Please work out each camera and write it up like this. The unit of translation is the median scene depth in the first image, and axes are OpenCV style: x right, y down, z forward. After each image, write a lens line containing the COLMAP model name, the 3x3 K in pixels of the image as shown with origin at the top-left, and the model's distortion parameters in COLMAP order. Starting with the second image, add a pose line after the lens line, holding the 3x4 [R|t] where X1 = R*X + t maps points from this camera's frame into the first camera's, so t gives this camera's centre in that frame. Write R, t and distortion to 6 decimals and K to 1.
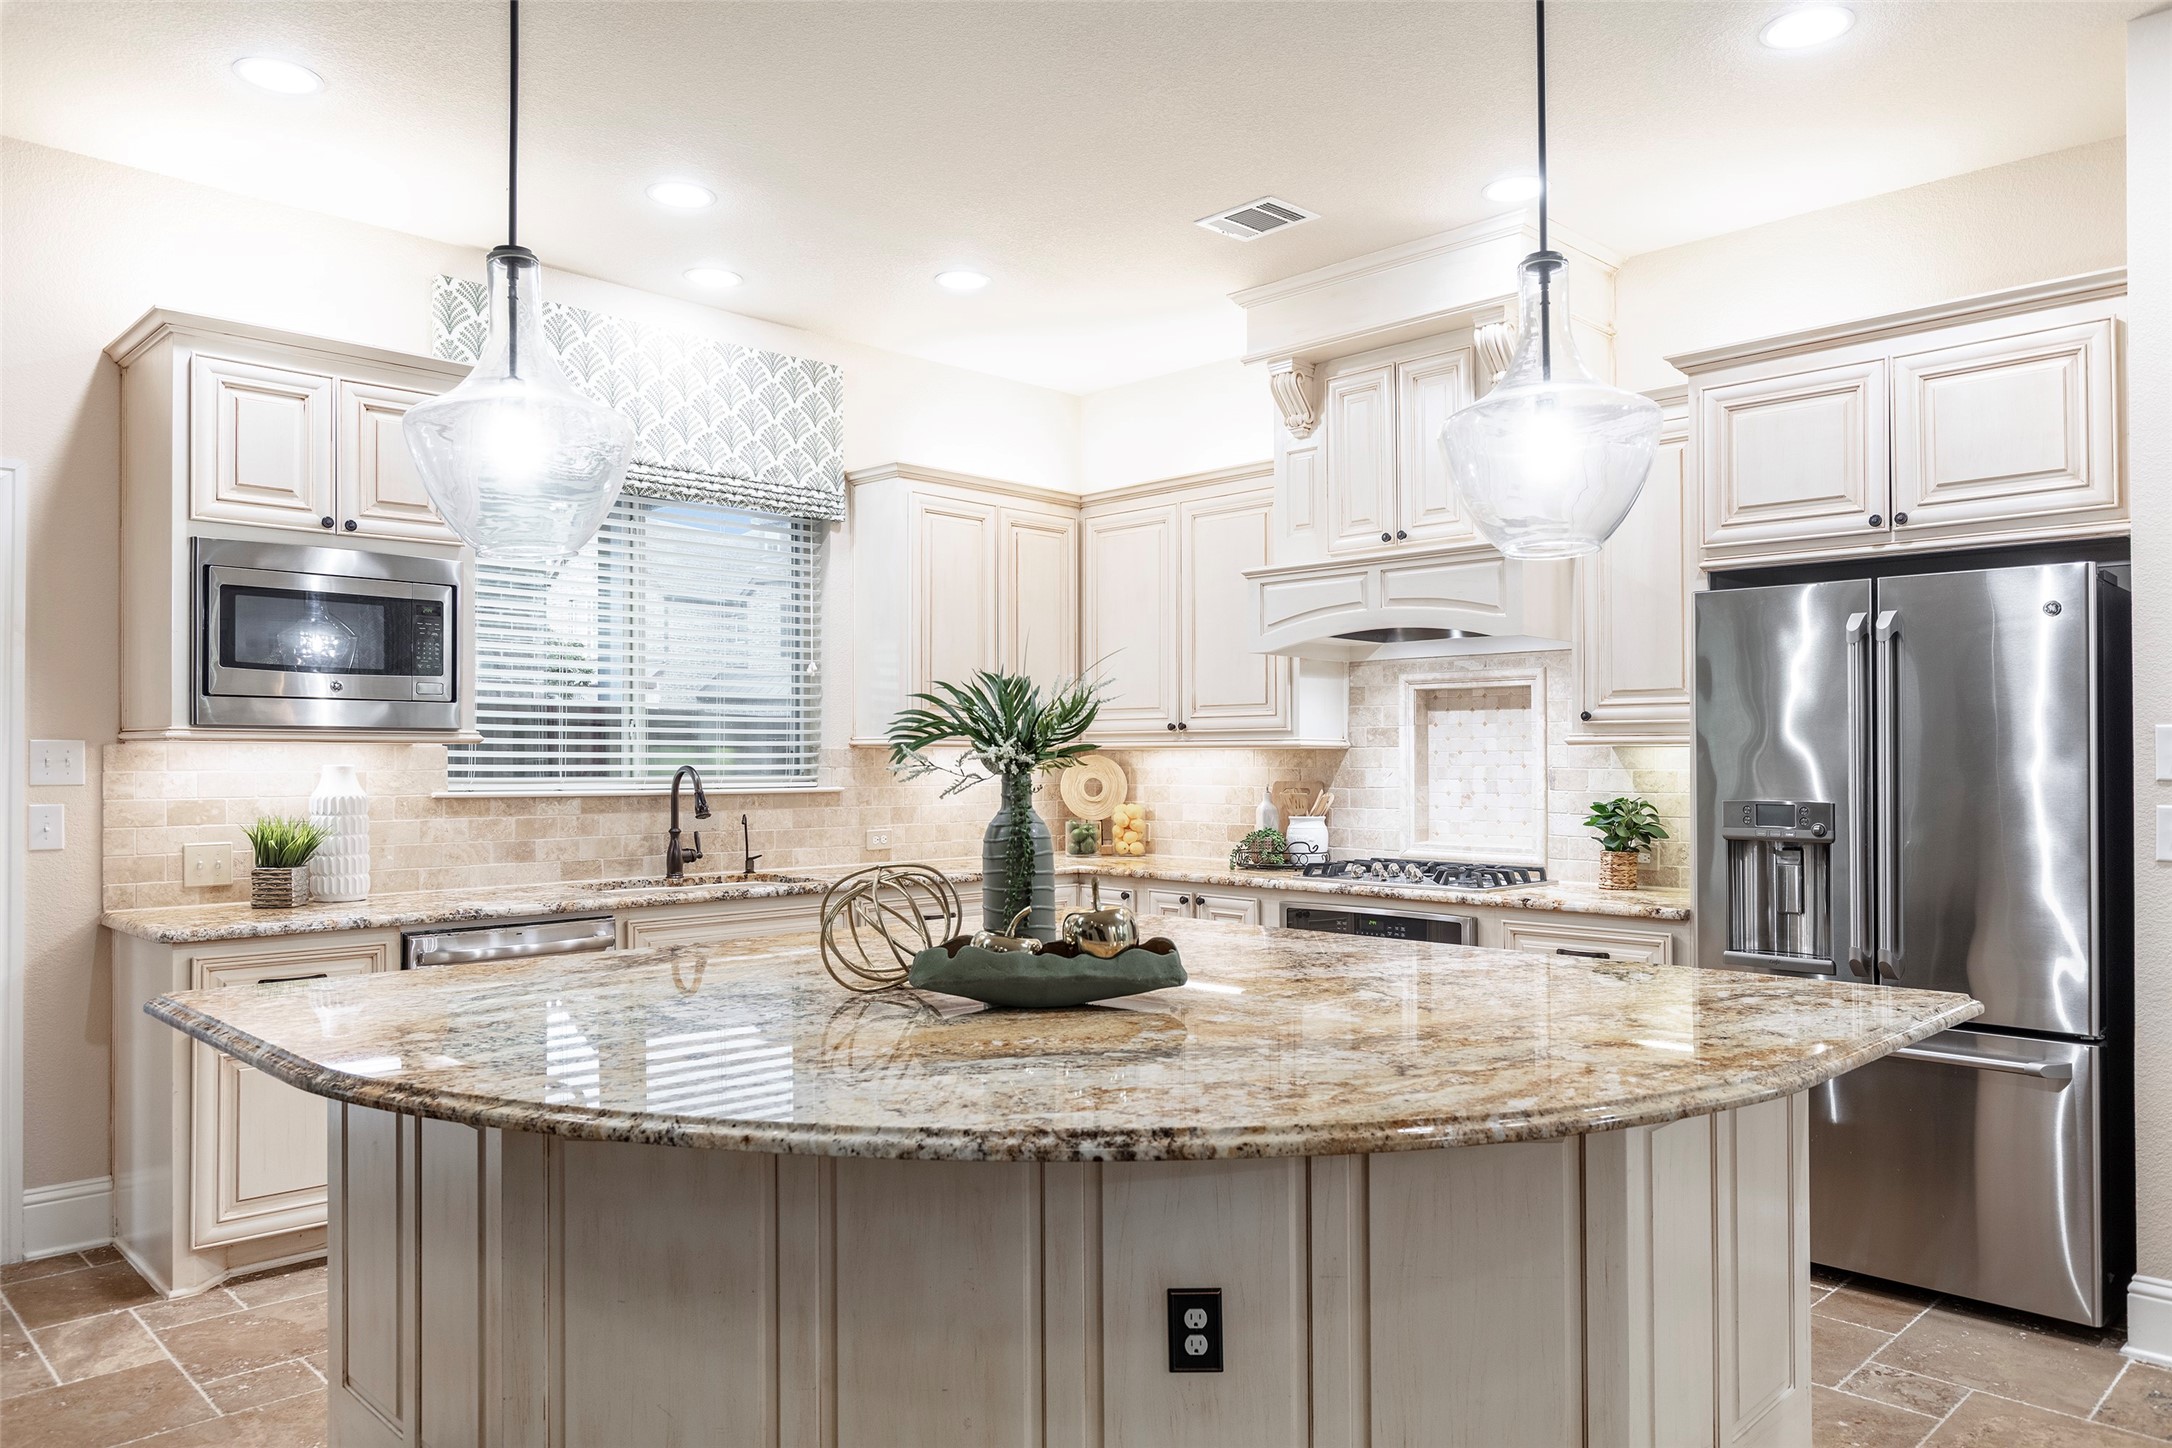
lens RADIAL K [[1472.5, 0, 1078.7], [0, 1472.5, 719.9], [0, 0, 1]] dist [0.002231, -0.002146]
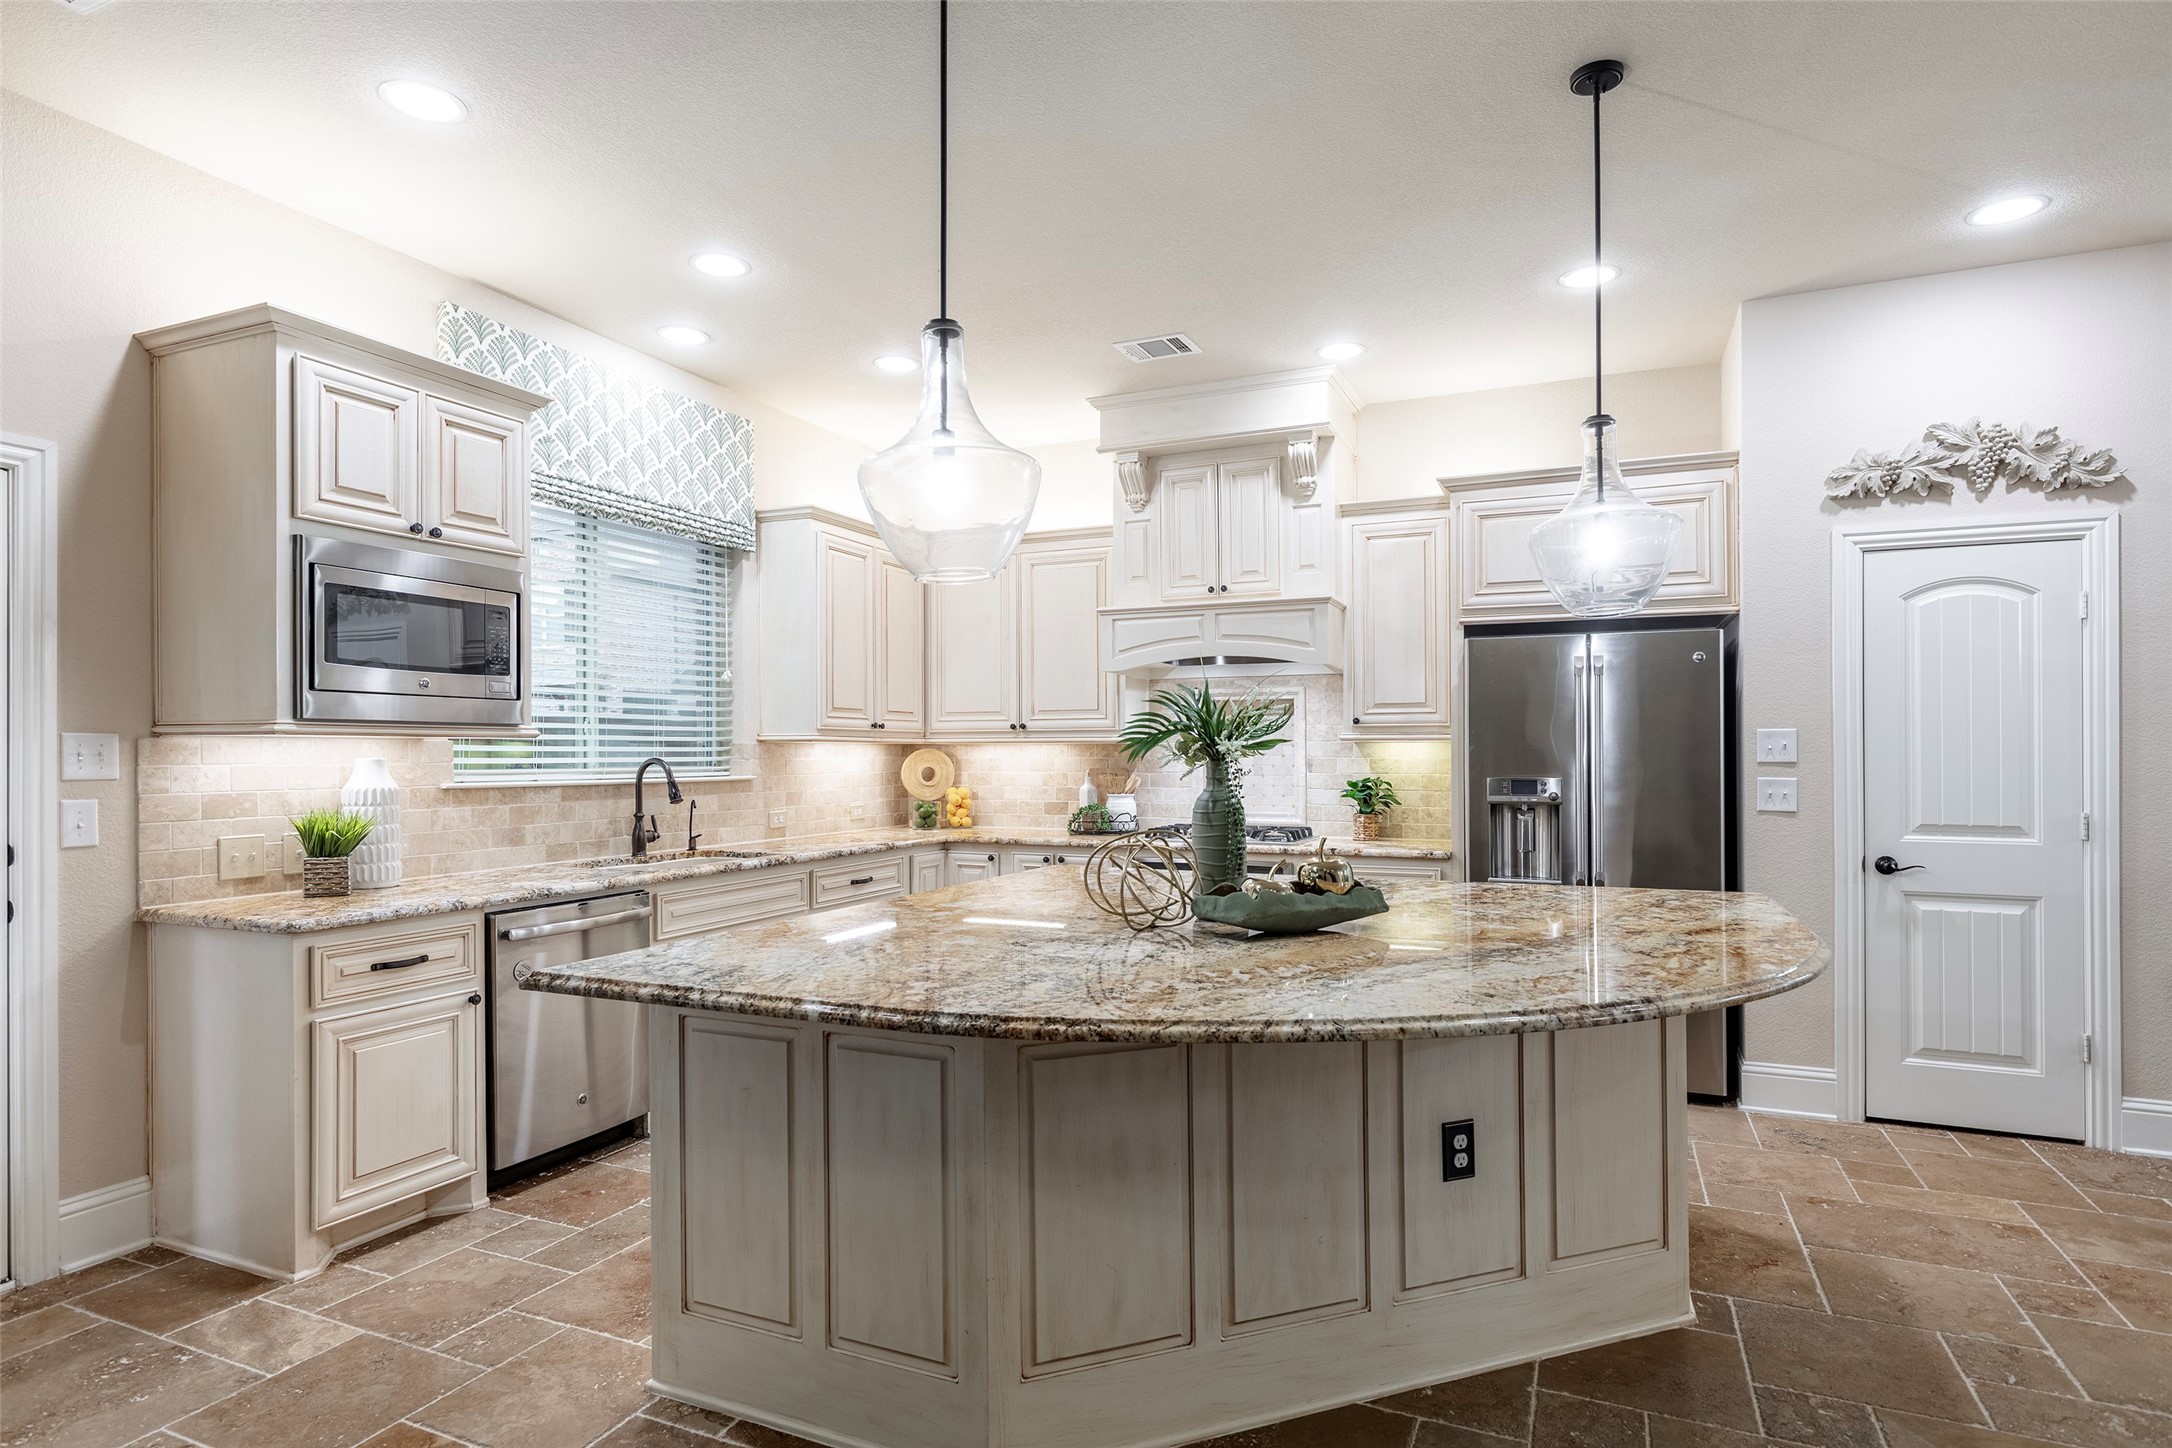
lens RADIAL K [[1155.4, 0, 1083.6], [0, 1155.4, 727.9], [0, 0, 1]] dist [0.005918, -0.000026]
pose [[0.930861, 0.005603, 0.365331, -0.294235], [-0.007375, 0.999967, 0.003455, 0.002086], [-0.365299, -0.005911, 0.930871, 0.040771]]
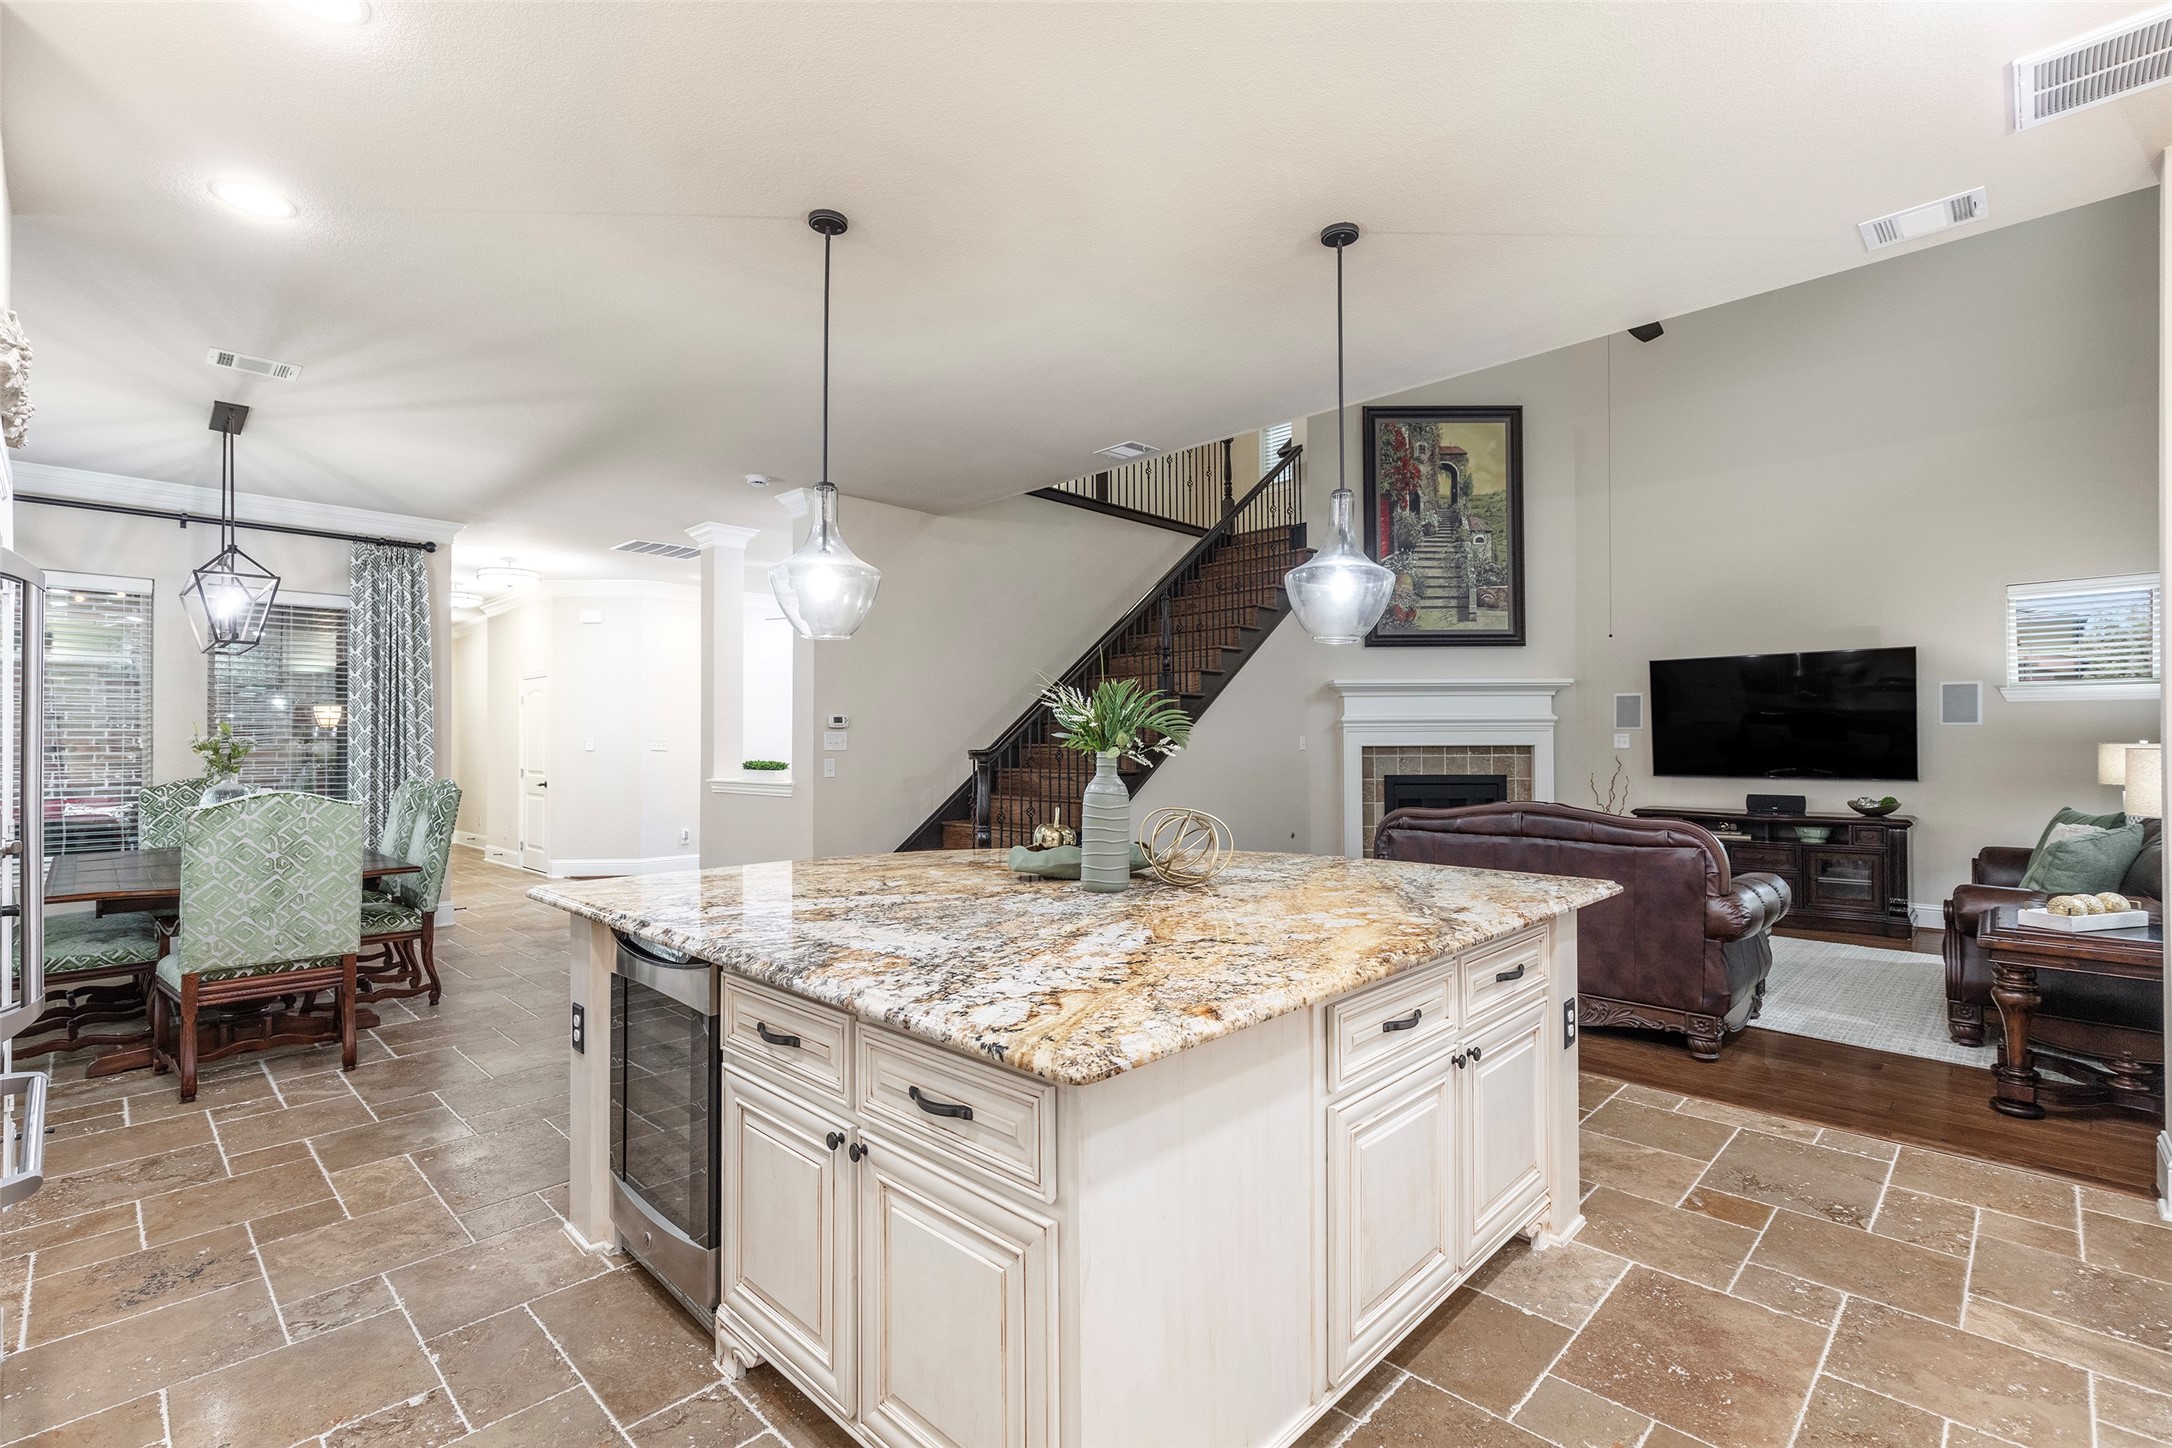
lens RADIAL K [[971.8, 0, 1093.2], [0, 971.8, 733.8], [0, 0, 1]] dist [0.002649, -0.000323]
pose [[-0.999838, 0.003655, -0.017599, -0.002492], [0.004368, 0.999164, -0.040641, 0.029855], [0.017435, -0.040711, -0.999019, 1.107310]]
